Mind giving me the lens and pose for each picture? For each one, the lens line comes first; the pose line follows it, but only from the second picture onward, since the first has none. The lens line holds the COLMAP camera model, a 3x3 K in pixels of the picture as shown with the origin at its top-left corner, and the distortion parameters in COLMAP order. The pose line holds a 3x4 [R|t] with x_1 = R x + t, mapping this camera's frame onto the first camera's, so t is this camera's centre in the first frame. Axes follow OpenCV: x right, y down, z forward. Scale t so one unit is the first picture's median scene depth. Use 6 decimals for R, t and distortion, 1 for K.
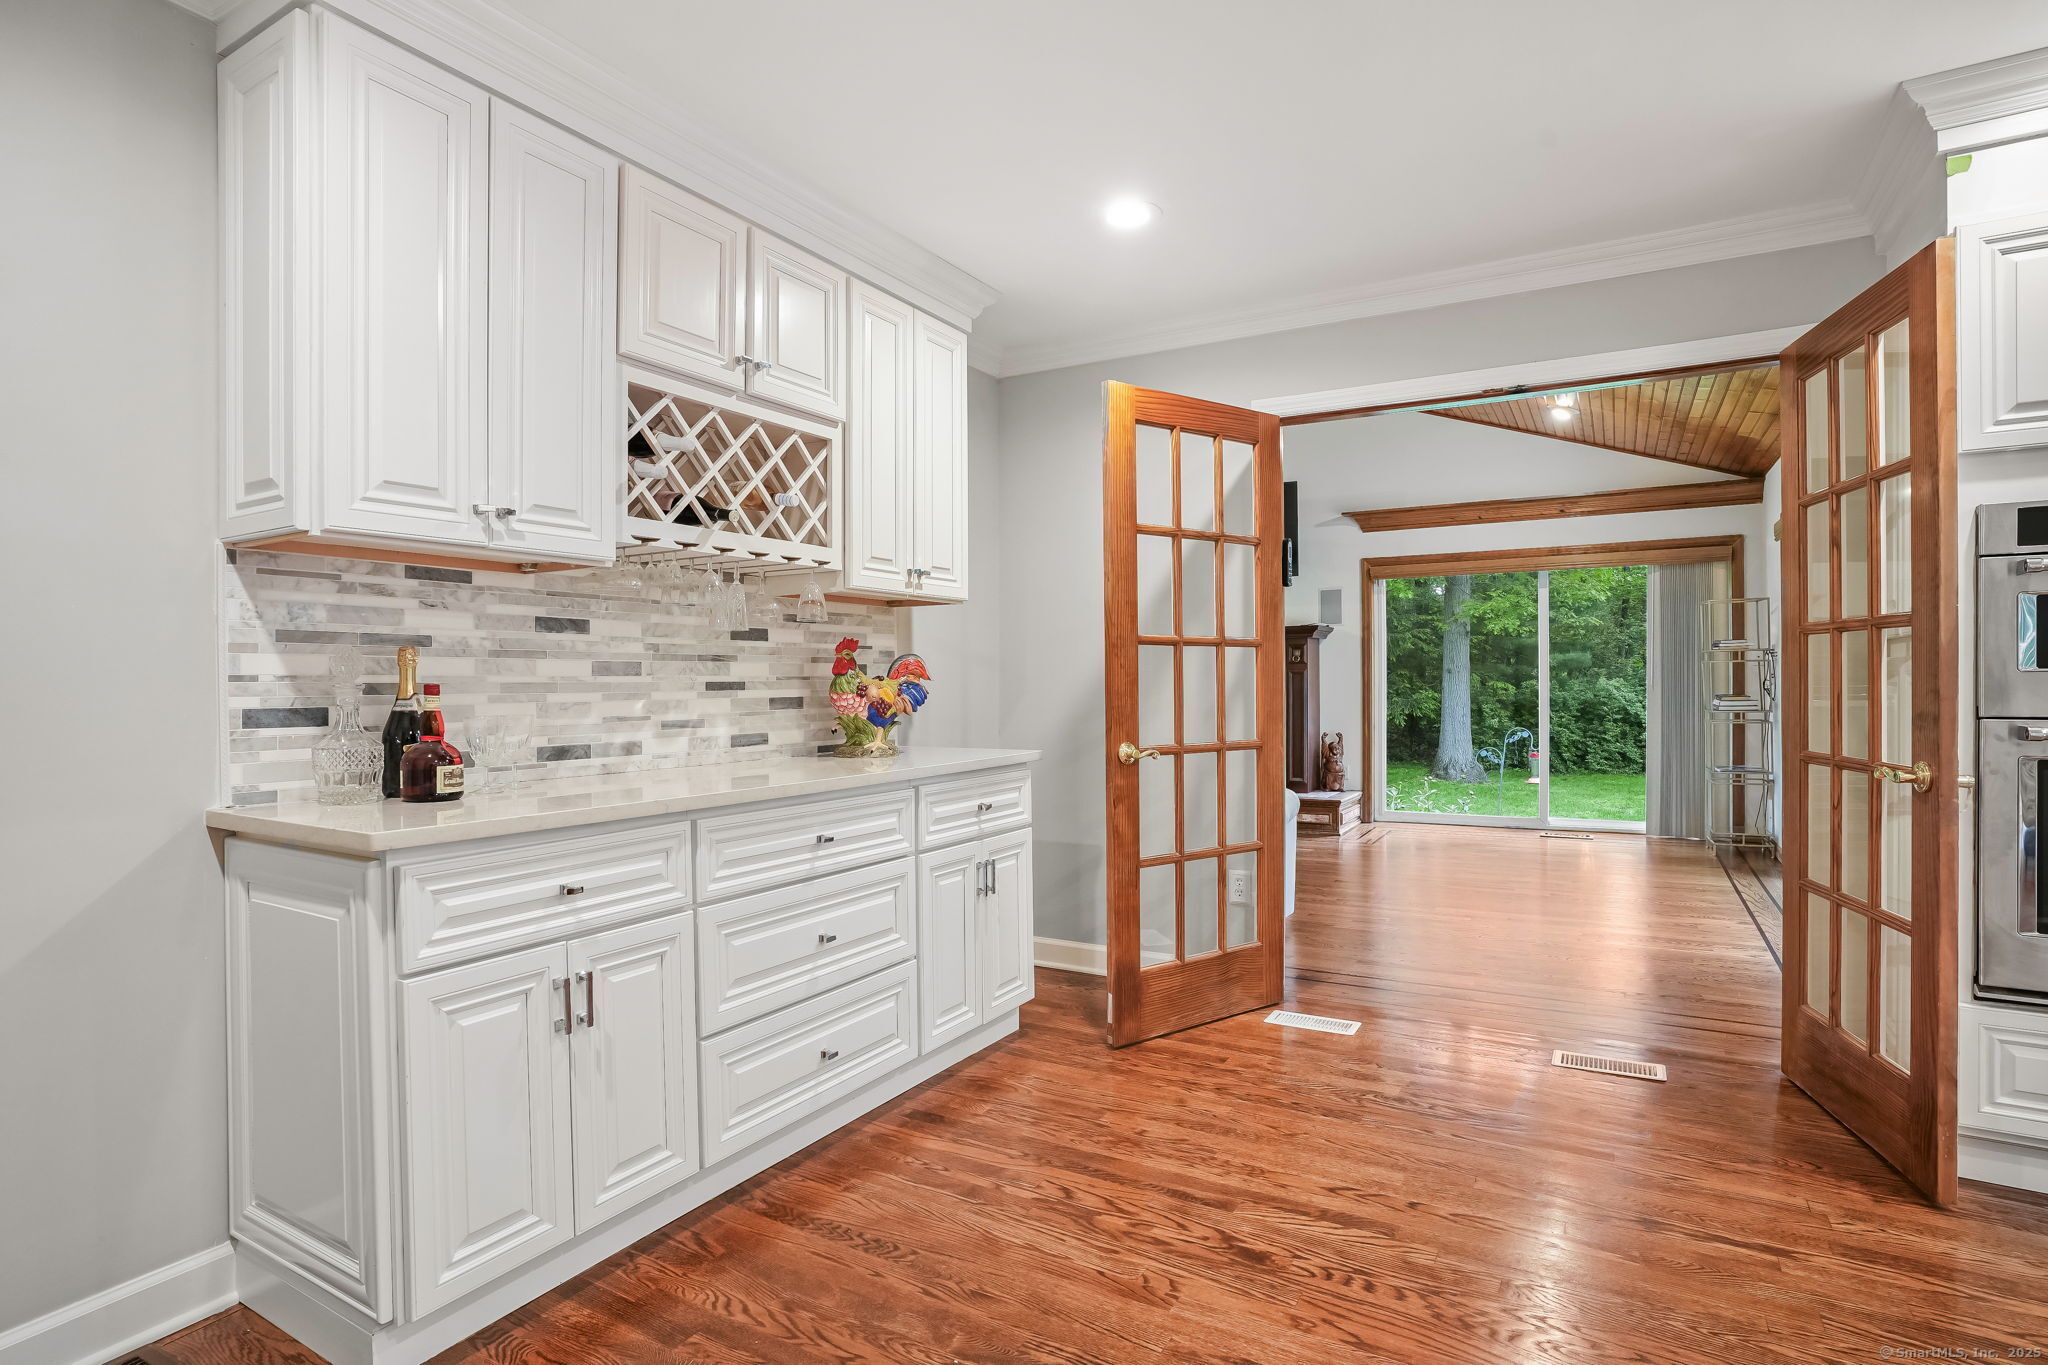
lens RADIAL K [[1049.0, 0, 1024.0], [0, 1049.0, 682.5], [0, 0, 1]] dist [-0.082601, 0.043615]
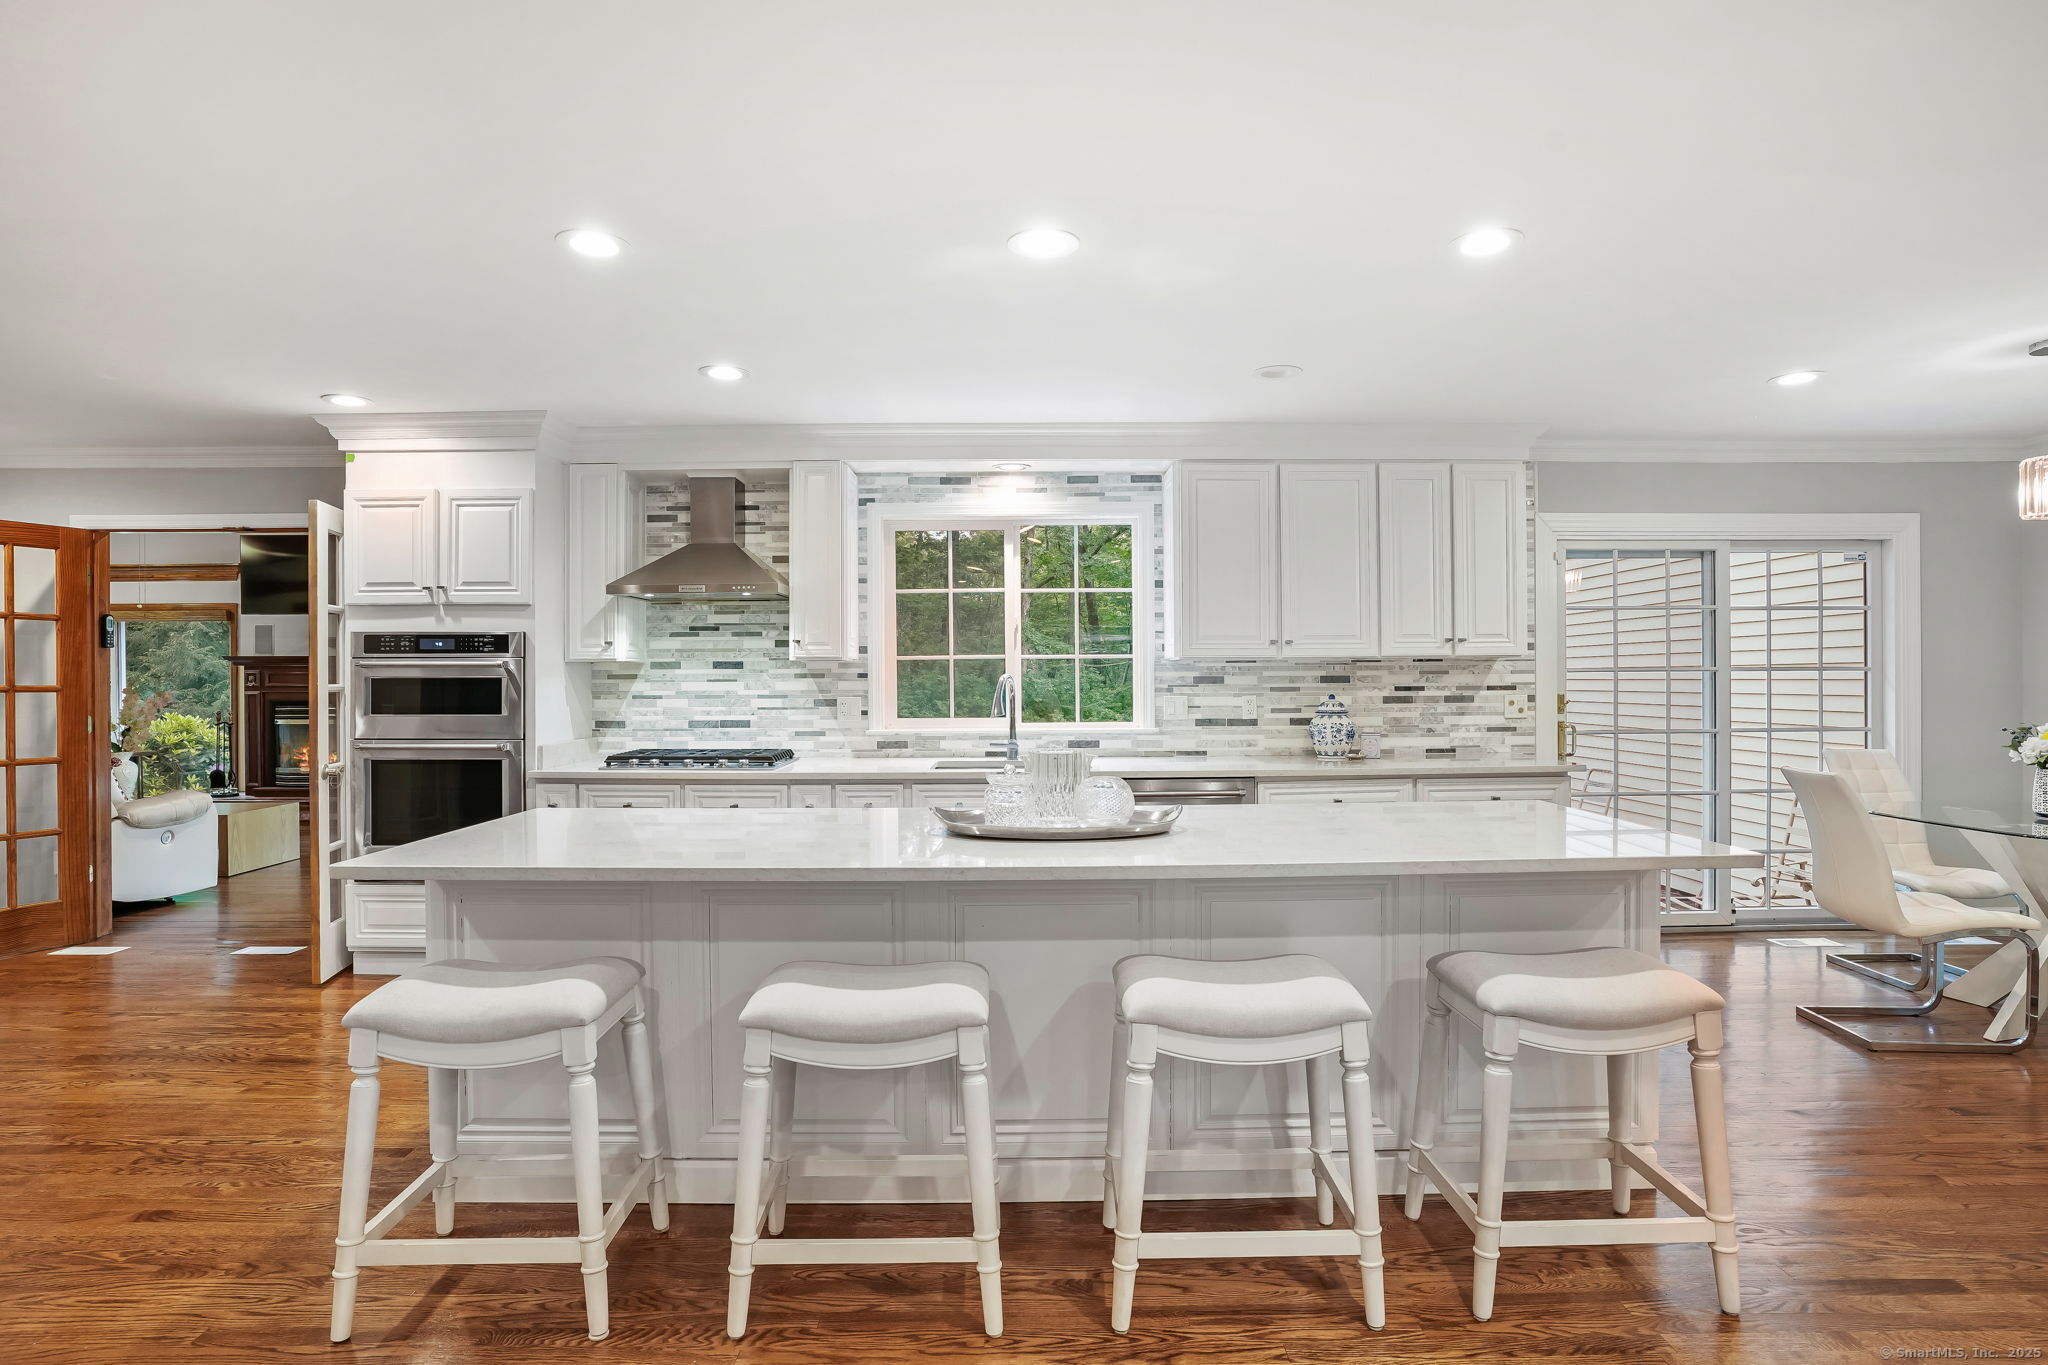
lens RADIAL K [[1049.0, 0, 1024.0], [0, 1049.0, 682.5], [0, 0, 1]] dist [-0.082601, 0.043615]
pose [[0.859901, 0.002318, 0.510456, 0.869467], [-0.000017, 0.999990, -0.004513, -0.055394], [-0.510461, 0.003872, 0.859892, -1.146353]]
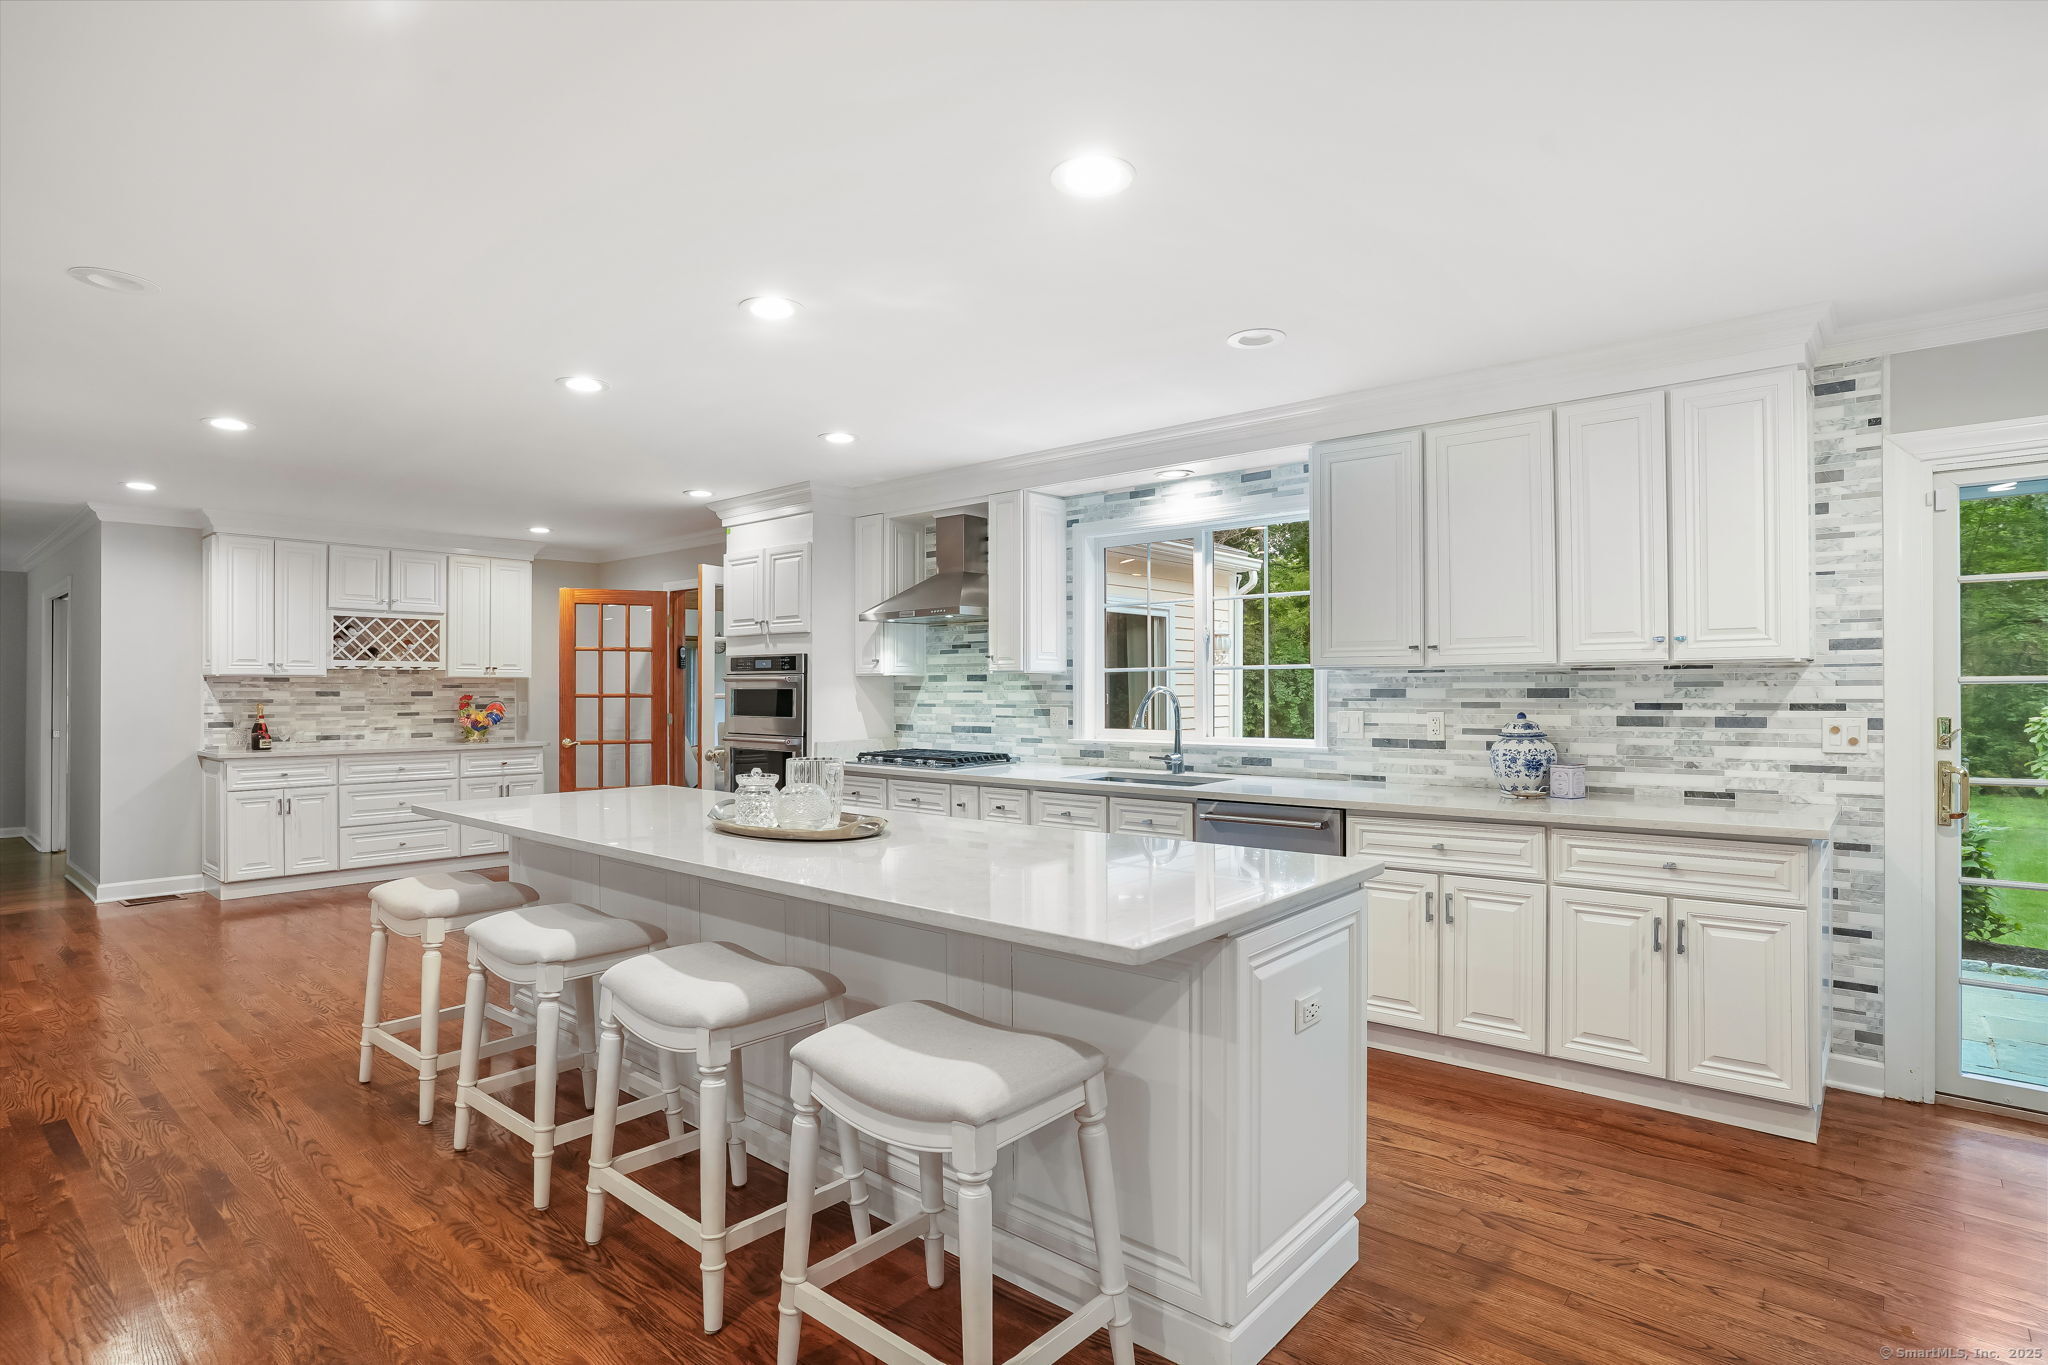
lens RADIAL K [[1049.0, 0, 1024.0], [0, 1049.0, 682.5], [0, 0, 1]] dist [-0.082601, 0.043615]
pose [[0.983397, 0.003690, -0.181431, 1.860071], [-0.005284, 0.999952, -0.008305, -0.068558], [0.181392, 0.009125, 0.983369, -1.360758]]
